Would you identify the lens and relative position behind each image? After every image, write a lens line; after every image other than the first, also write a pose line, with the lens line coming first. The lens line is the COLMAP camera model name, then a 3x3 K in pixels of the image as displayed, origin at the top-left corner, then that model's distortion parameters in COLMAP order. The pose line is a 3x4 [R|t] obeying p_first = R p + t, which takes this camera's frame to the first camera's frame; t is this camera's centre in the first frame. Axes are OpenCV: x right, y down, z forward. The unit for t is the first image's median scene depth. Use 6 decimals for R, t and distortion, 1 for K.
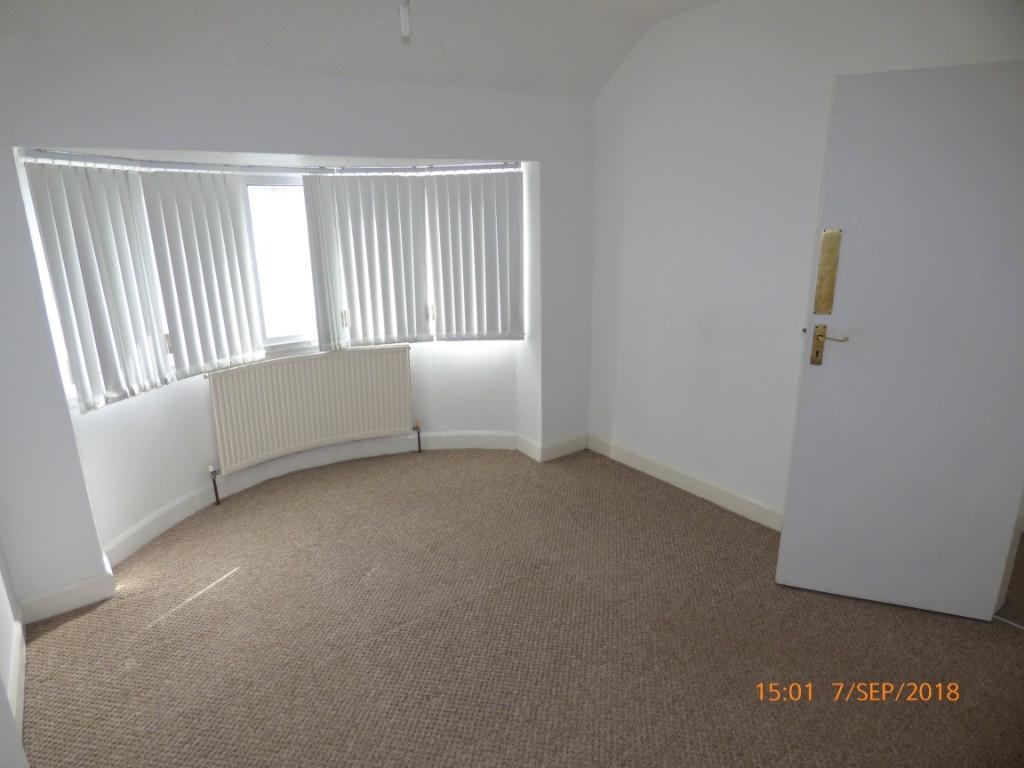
lens RADIAL K [[600.3, 0, 506.4], [0, 600.3, 386.2], [0, 0, 1]] dist [-0.018964, -0.000383]
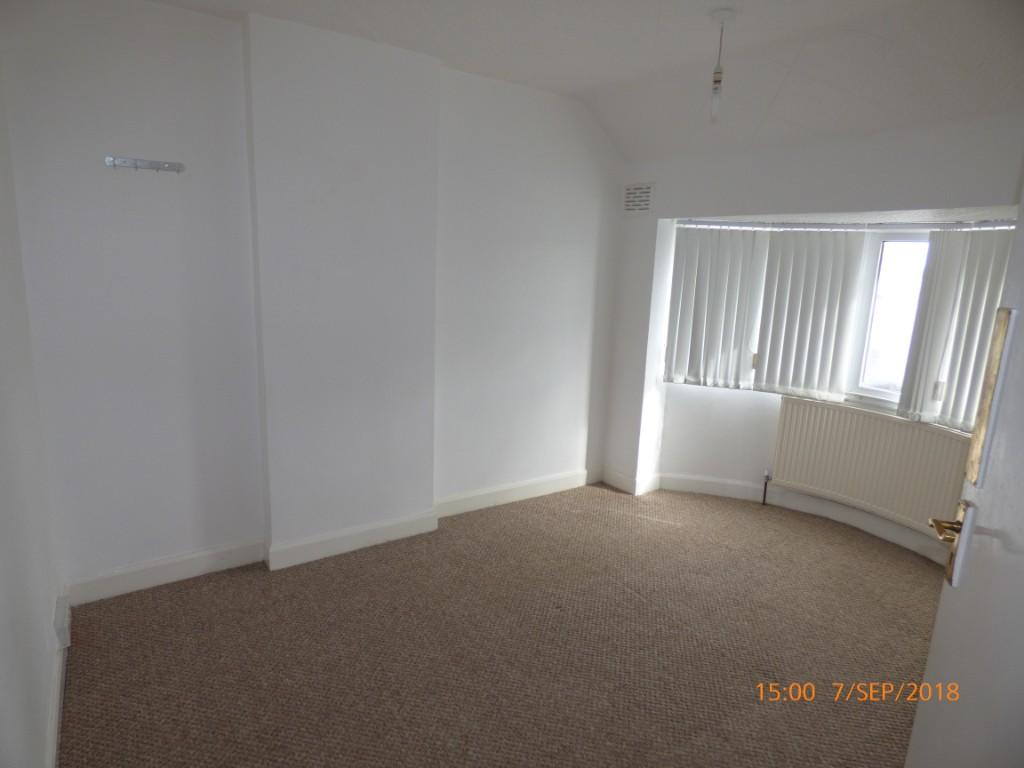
lens RADIAL K [[588.9, 0, 515.5], [0, 588.9, 393.7], [0, 0, 1]] dist [-0.002626, 0.000171]
pose [[0.005071, 0.239277, -0.970938, 0.647001], [-0.321286, 0.919861, 0.225012, -0.118865], [0.946969, 0.310808, 0.081541, 0.397453]]
